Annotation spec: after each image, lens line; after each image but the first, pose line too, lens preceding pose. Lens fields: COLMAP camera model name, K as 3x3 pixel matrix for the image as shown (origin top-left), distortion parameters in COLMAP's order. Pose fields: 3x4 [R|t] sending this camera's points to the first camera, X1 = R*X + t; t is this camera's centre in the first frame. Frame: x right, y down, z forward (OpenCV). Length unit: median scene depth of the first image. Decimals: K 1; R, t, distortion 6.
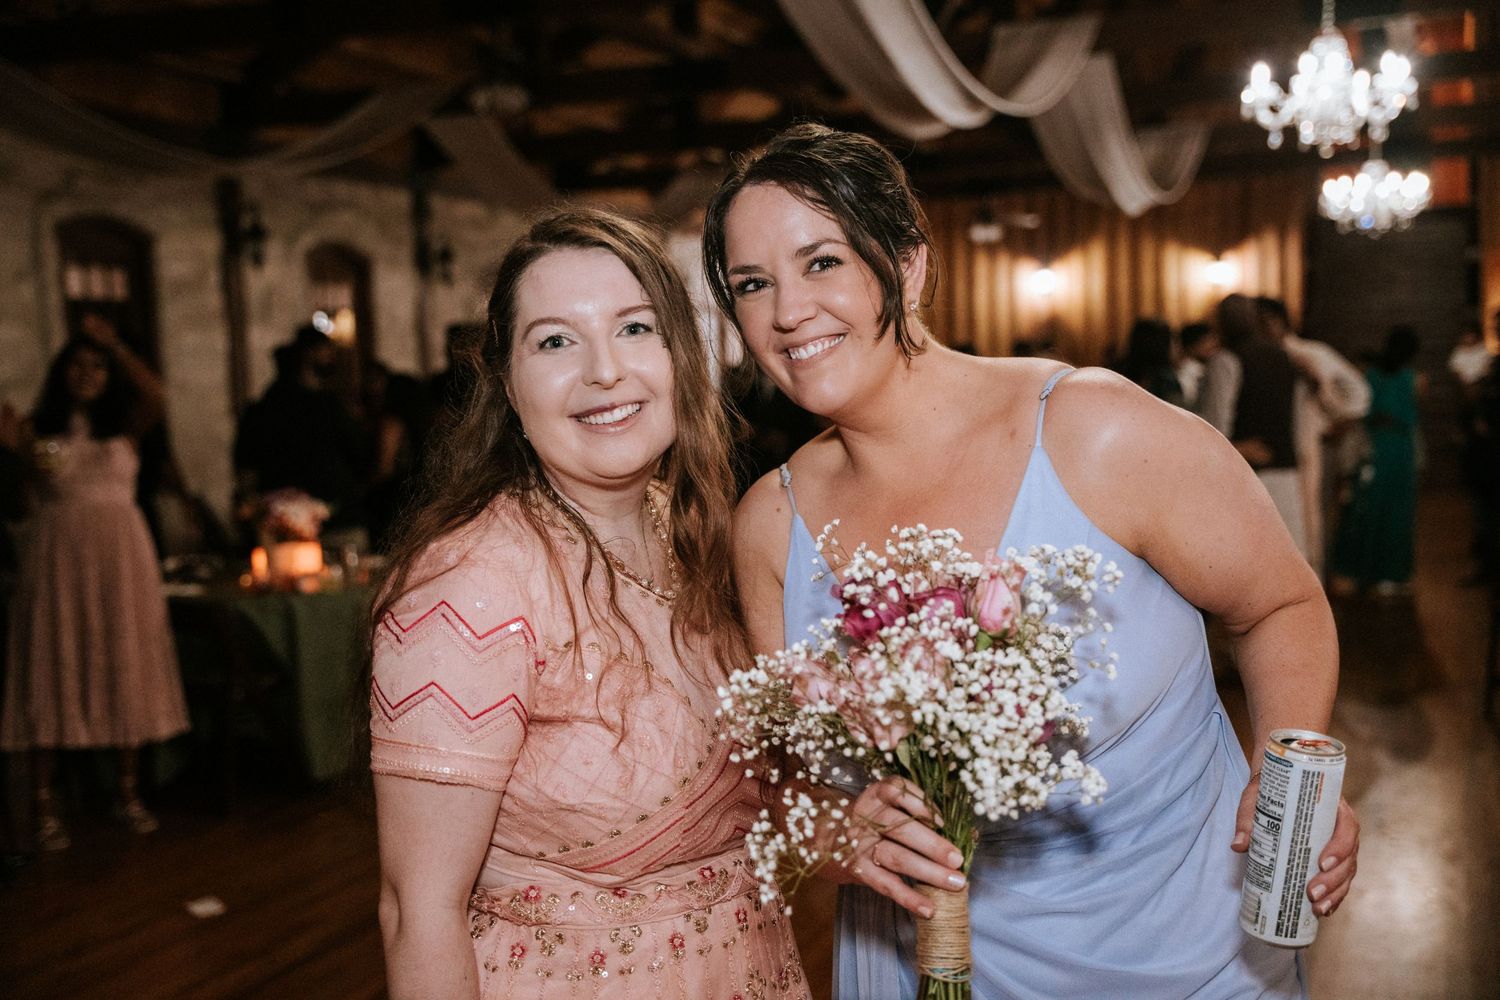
lens RADIAL K [[1850.2, 0, 750.0], [0, 1850.2, 500.0], [0, 0, 1]] dist [0.151849, 0.018209]
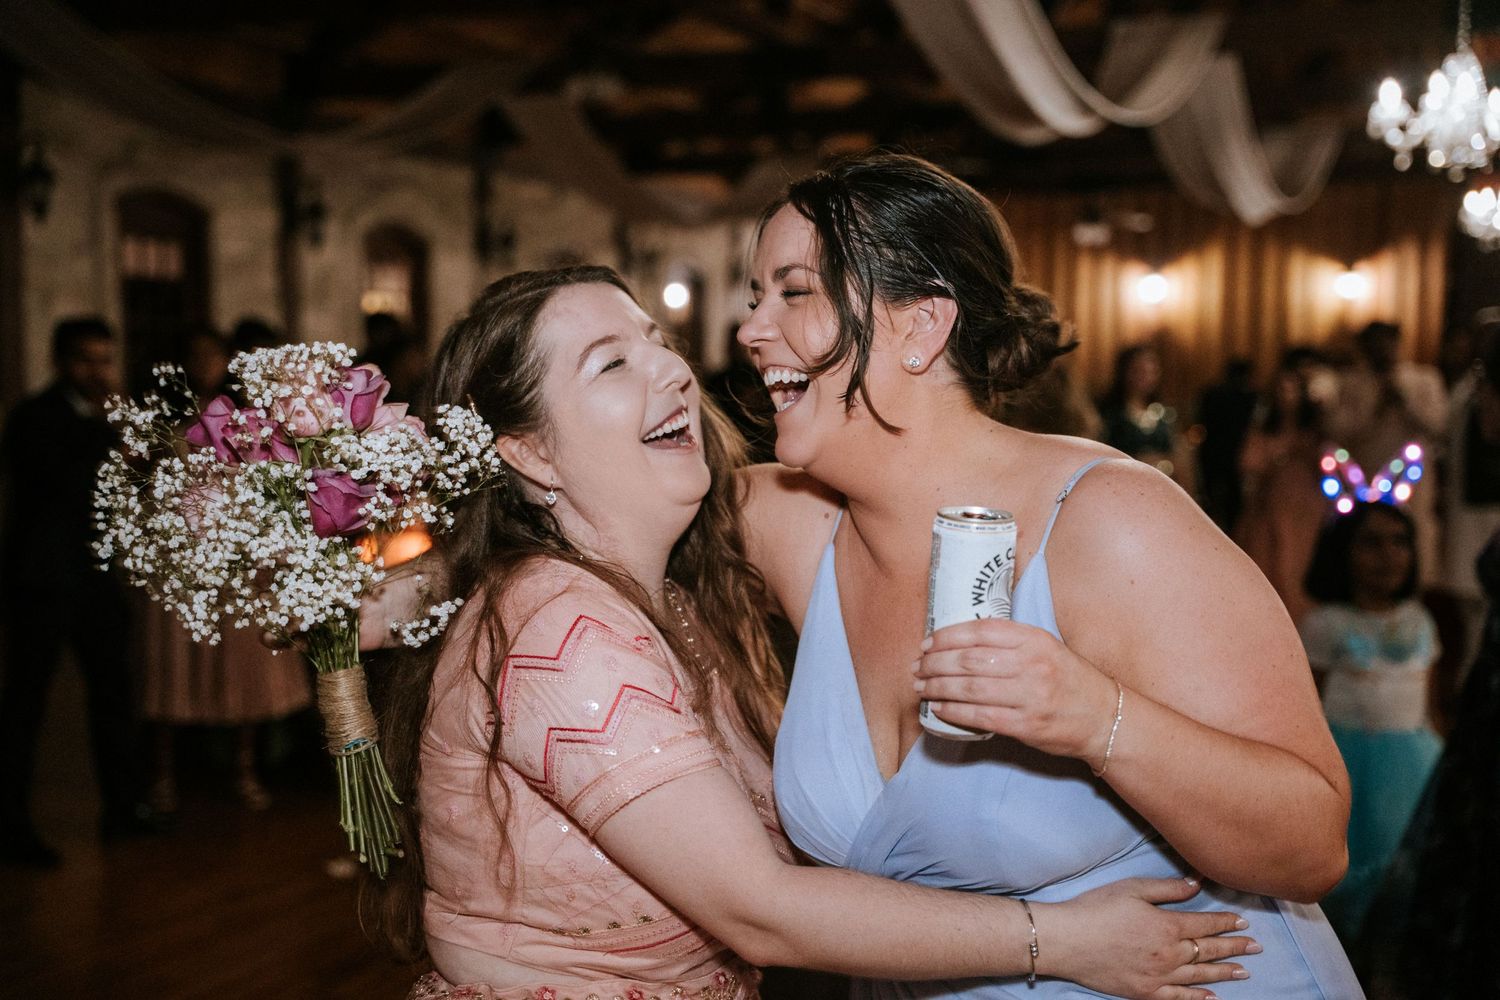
lens RADIAL K [[2097.1, 0, 750.0], [0, 2097.1, 500.0], [0, 0, 1]] dist [0.211449, 0.006561]
pose [[0.998801, 0.040370, -0.027688, -0.009783], [-0.040588, 0.999149, -0.007359, 0.001831], [0.027367, 0.008474, 0.999590, -0.062969]]
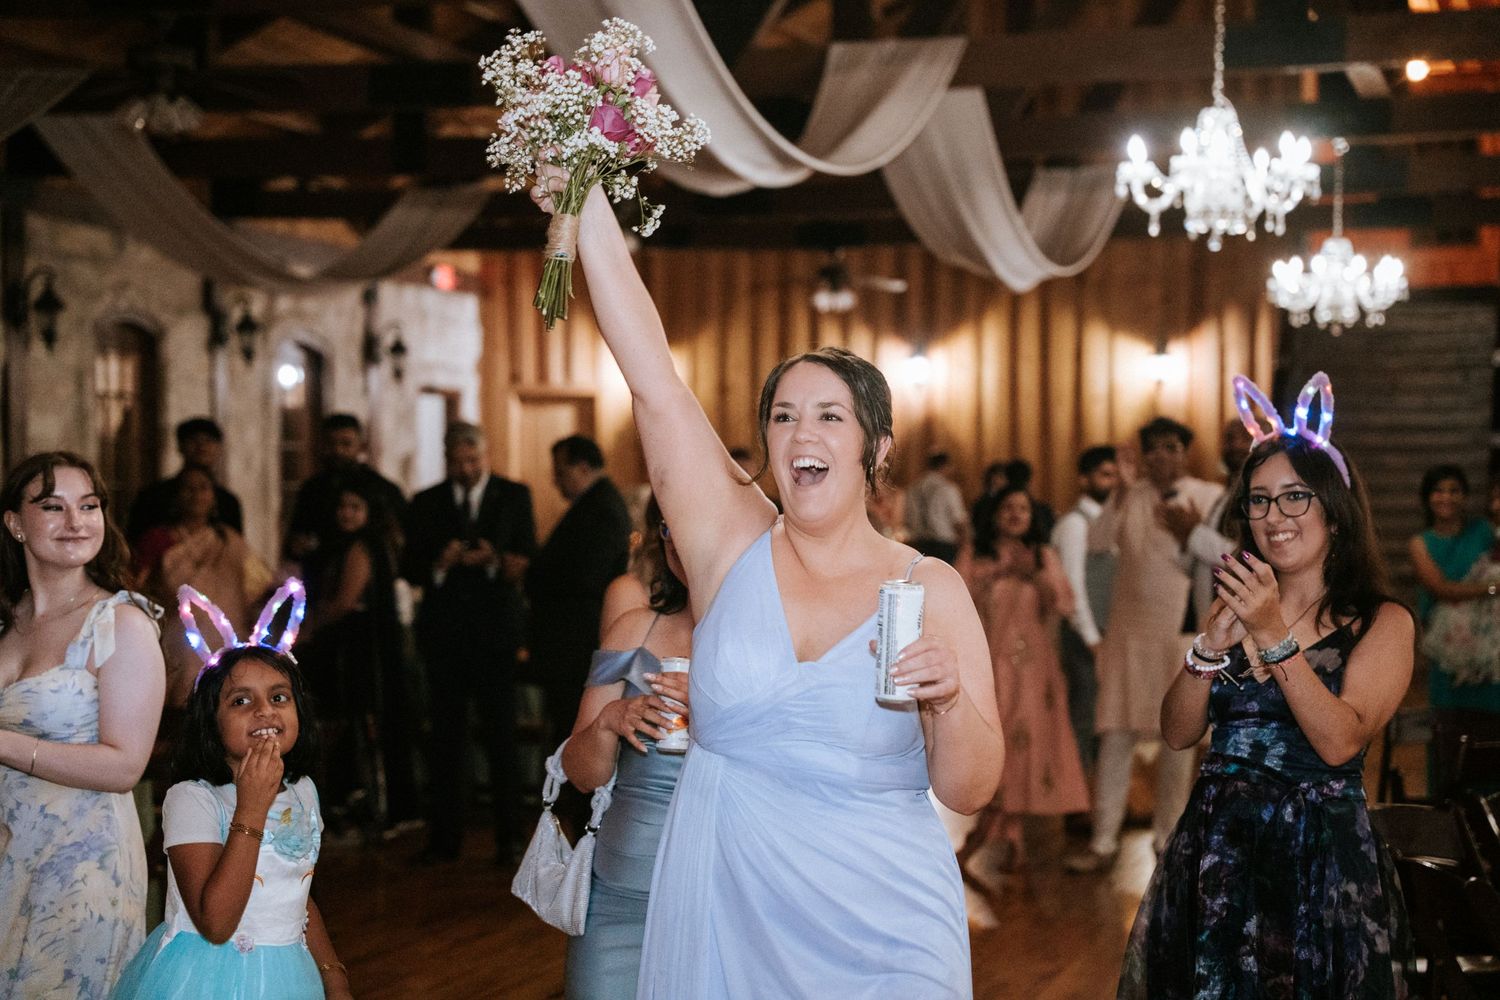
lens RADIAL K [[2875.7, 0, 750.0], [0, 2875.7, 500.0], [0, 0, 1]] dist [0.318390, -0.026669]
pose [[0.995644, 0.034686, 0.086546, 0.004588], [-0.029280, 0.997586, -0.062970, 0.003109], [-0.088521, 0.060161, 0.994256, -0.124220]]
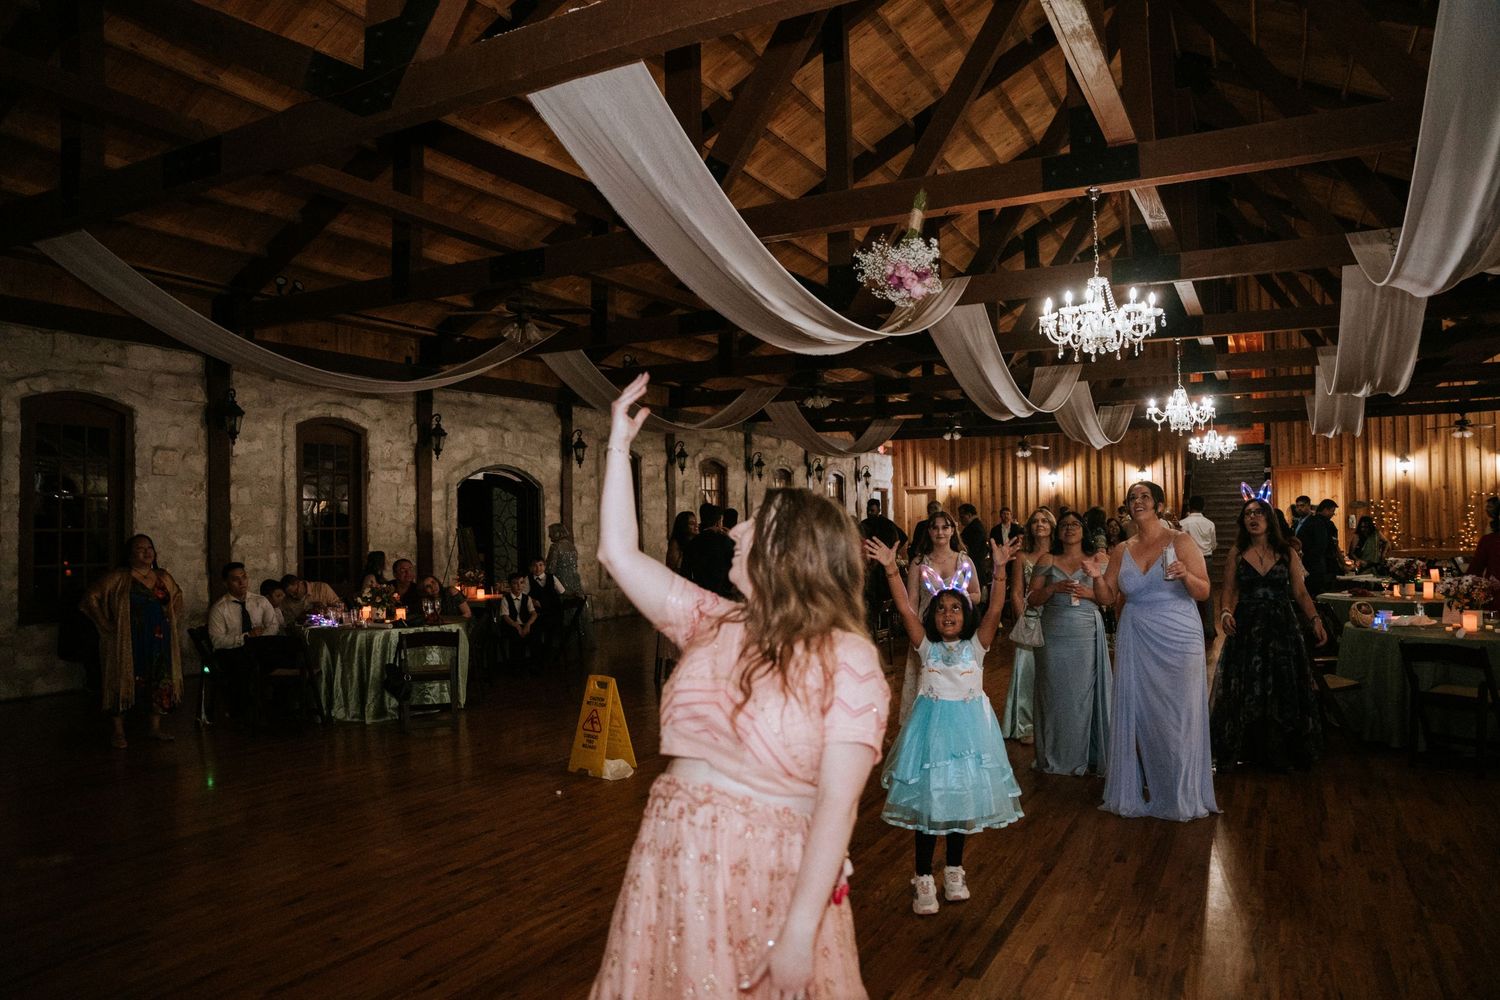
lens RADIAL K [[1068.6, 0, 750.0], [0, 1068.6, 500.0], [0, 0, 1]] dist [-0.139301, -0.000509]
pose [[0.993094, 0.016817, -0.116109, -0.045406], [-0.026777, 0.996042, -0.084756, 0.011354], [0.114224, 0.087280, 0.989614, -0.207033]]
